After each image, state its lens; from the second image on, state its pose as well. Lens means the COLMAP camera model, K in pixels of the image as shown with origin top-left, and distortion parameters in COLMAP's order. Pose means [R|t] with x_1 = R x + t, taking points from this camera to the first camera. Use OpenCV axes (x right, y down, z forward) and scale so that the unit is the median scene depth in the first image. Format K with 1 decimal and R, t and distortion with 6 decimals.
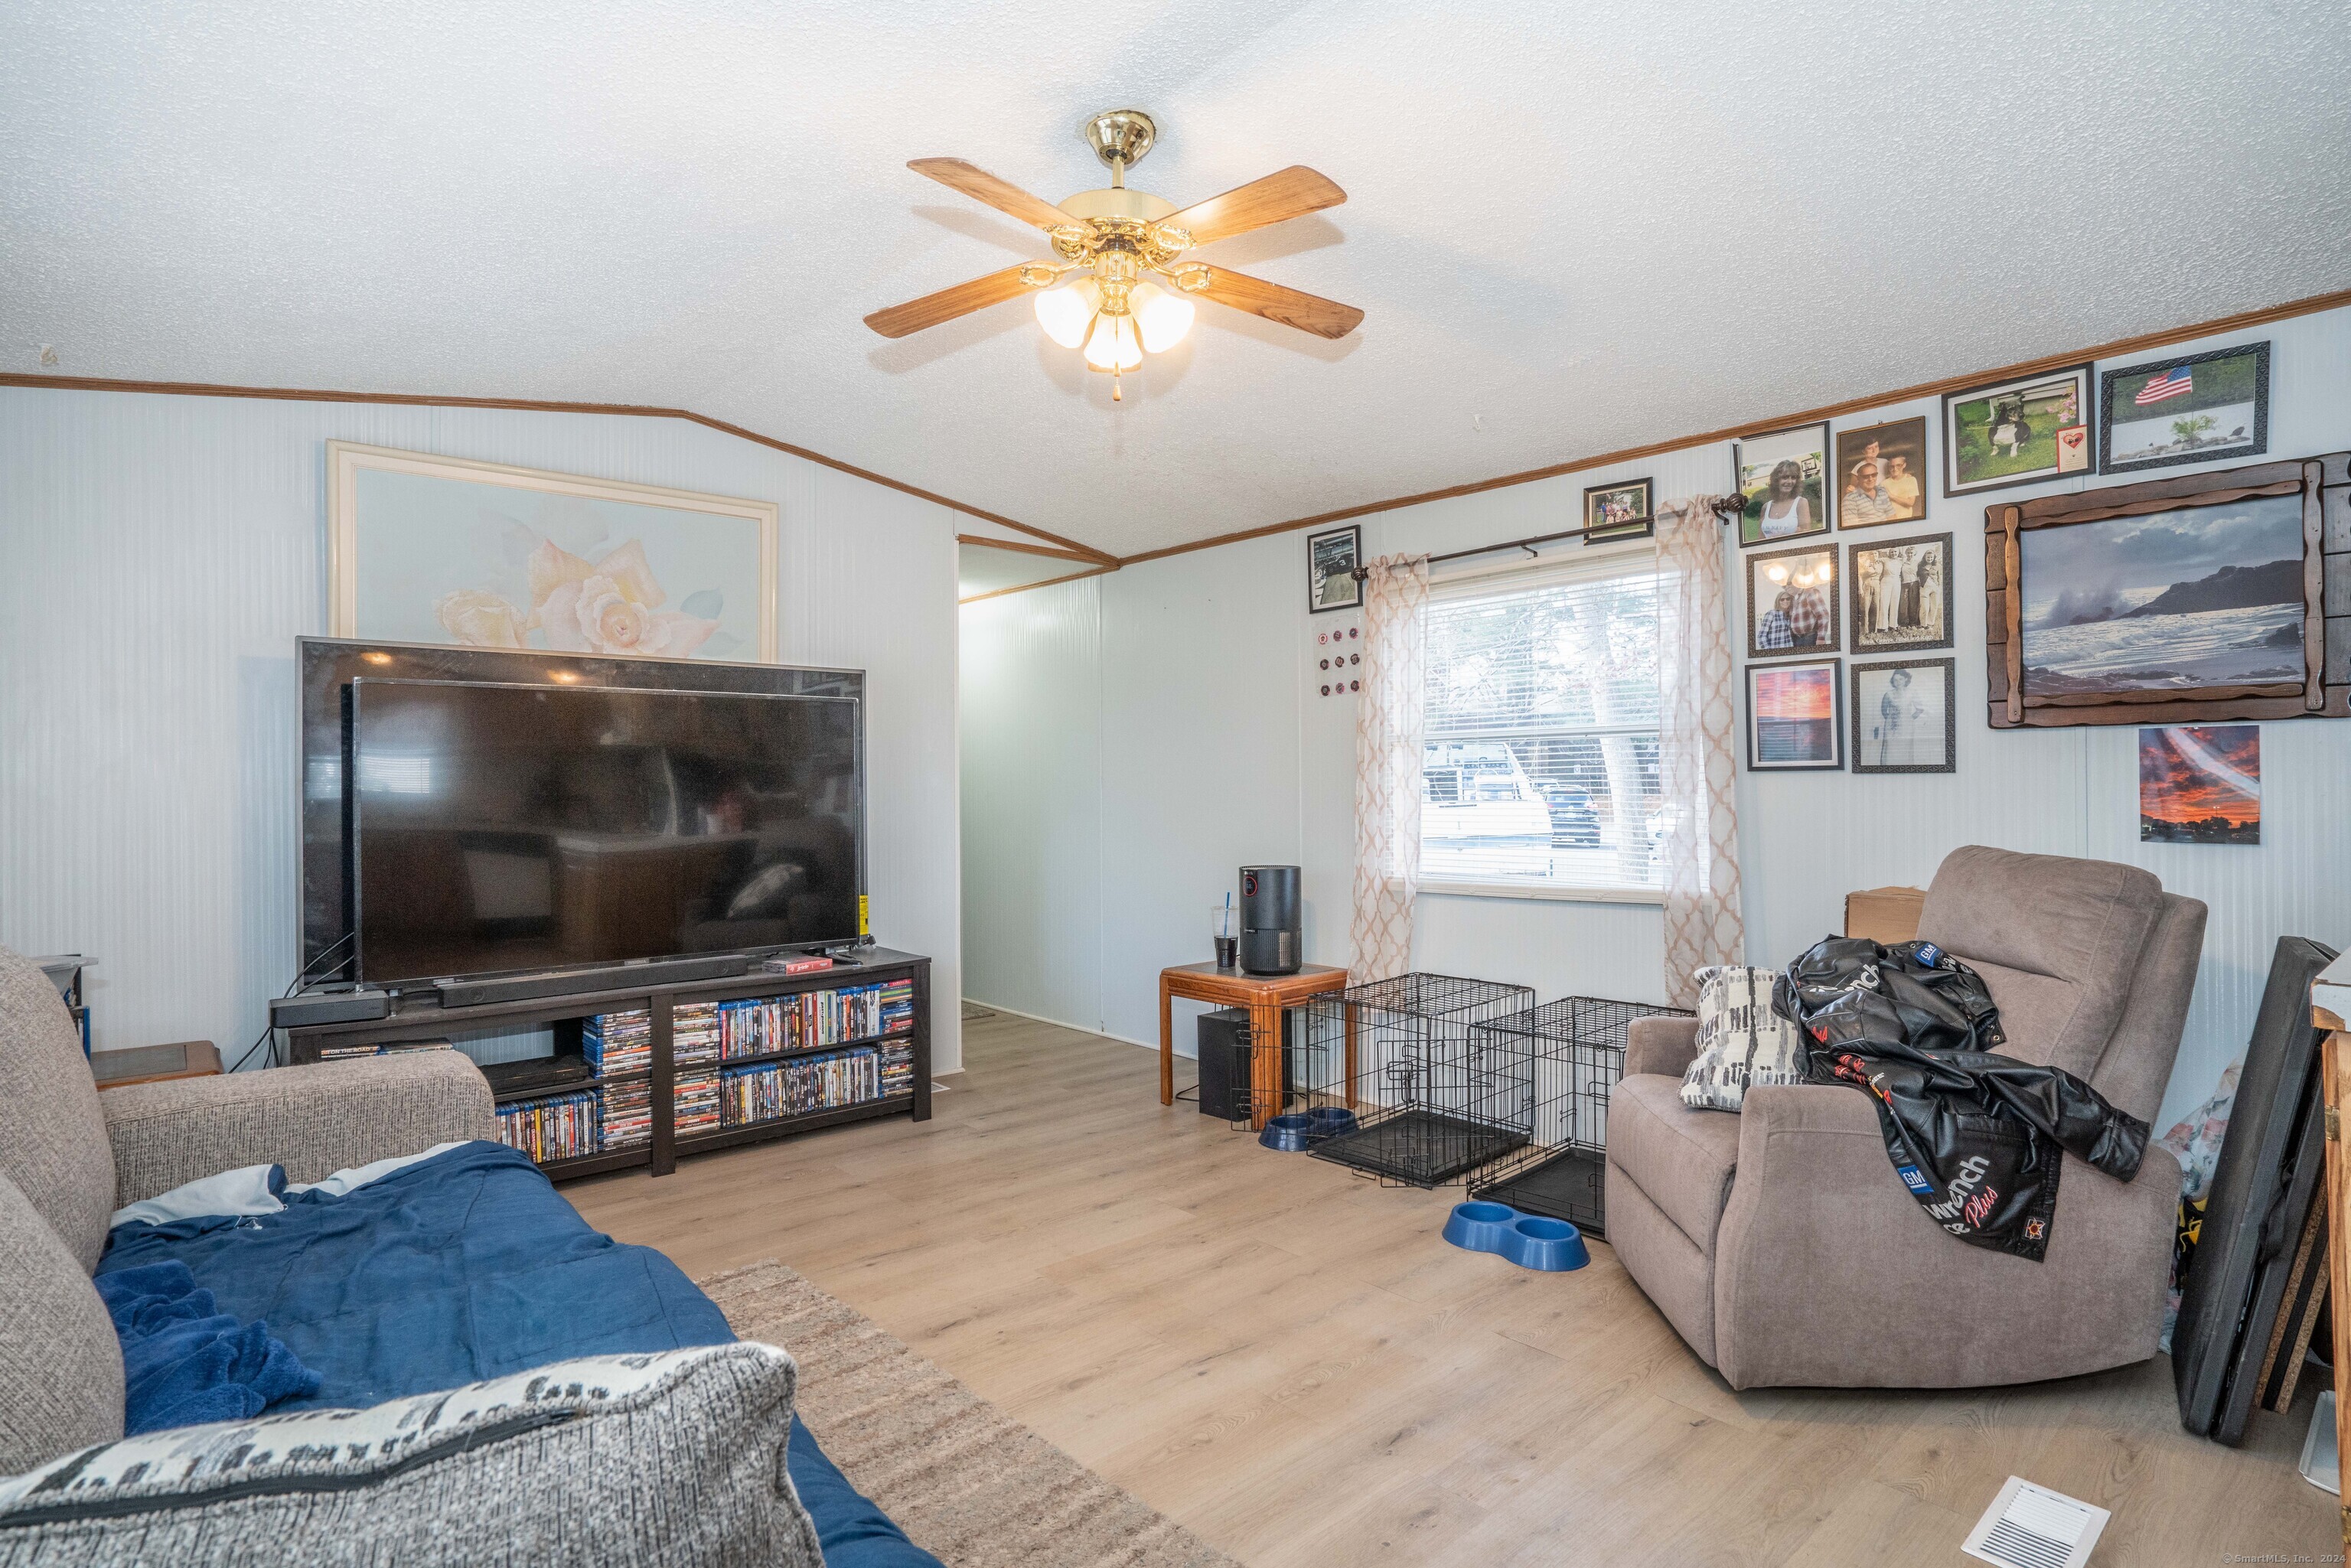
lens RADIAL K [[1227.8, 0, 1152.4], [0, 1227.8, 781.8], [0, 0, 1]] dist [-0.018552, 0.004232]
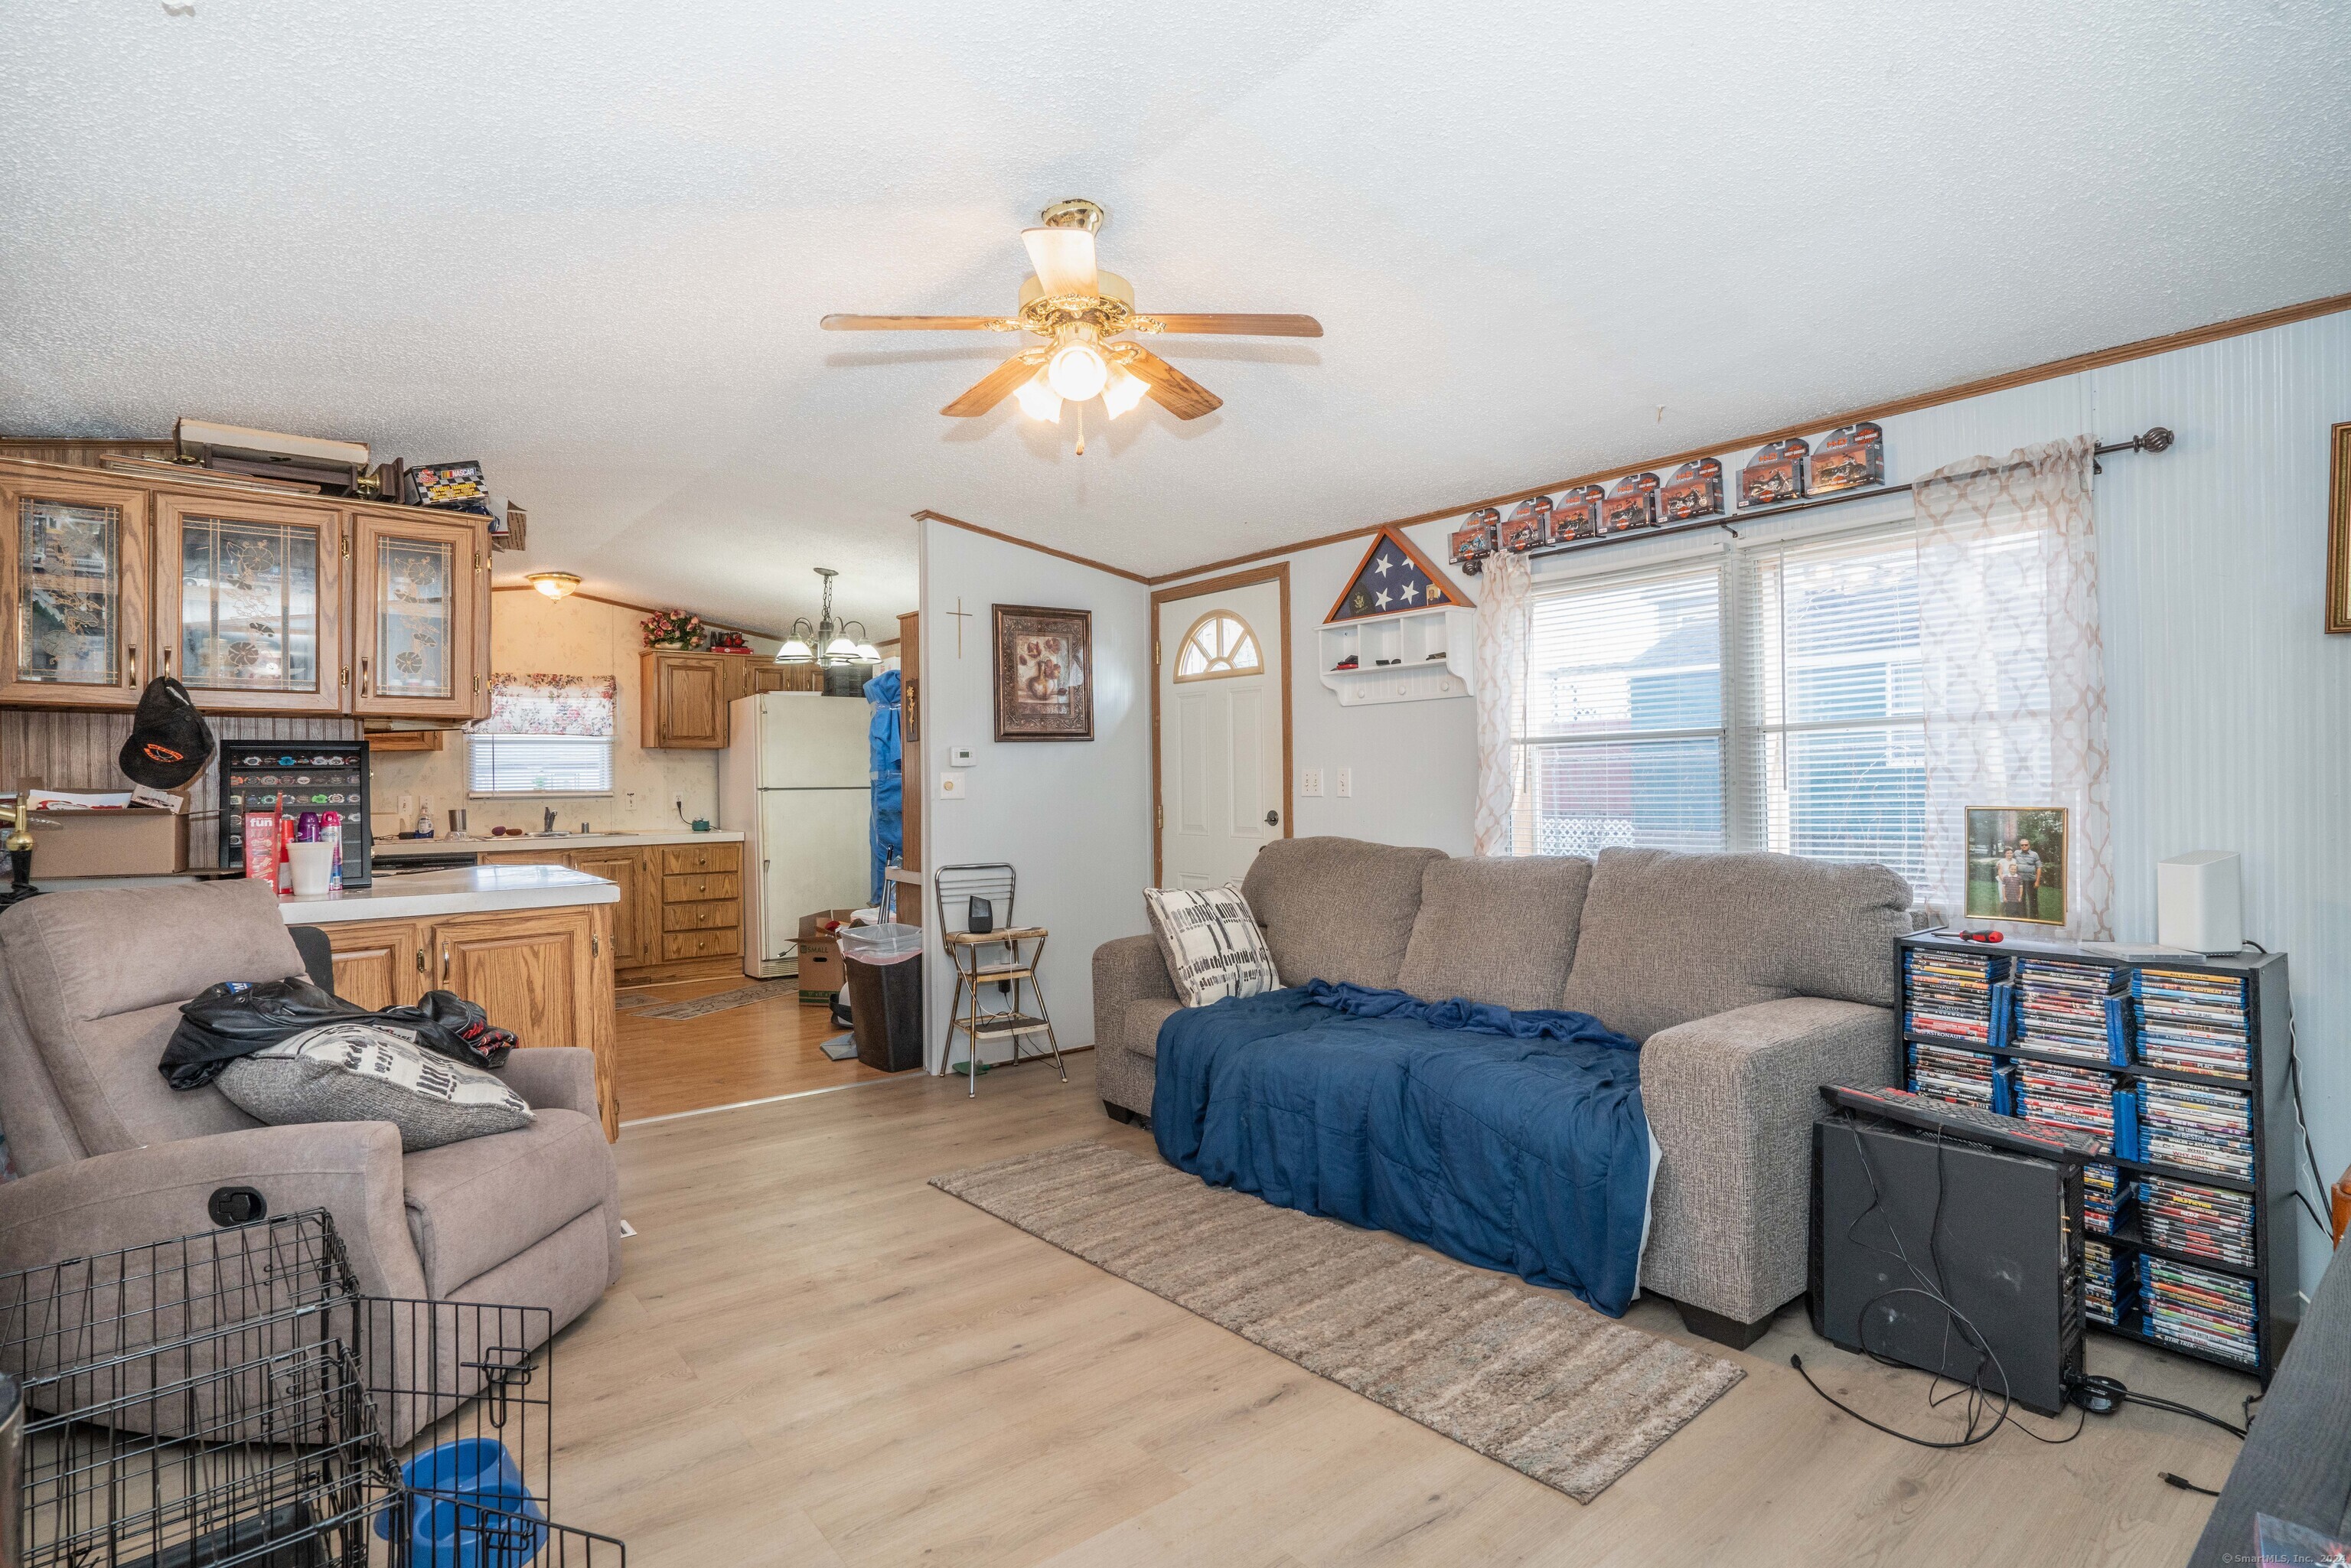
lens RADIAL K [[1152.8, 0, 1175.1], [0, 1152.8, 774.9], [0, 0, 1]] dist [-0.022434, 0.003398]
pose [[-0.999467, 0.018389, 0.026965, -0.087738], [0.018252, 0.999819, -0.005313, -0.007557], [-0.027058, -0.004818, -0.999622, 1.310689]]
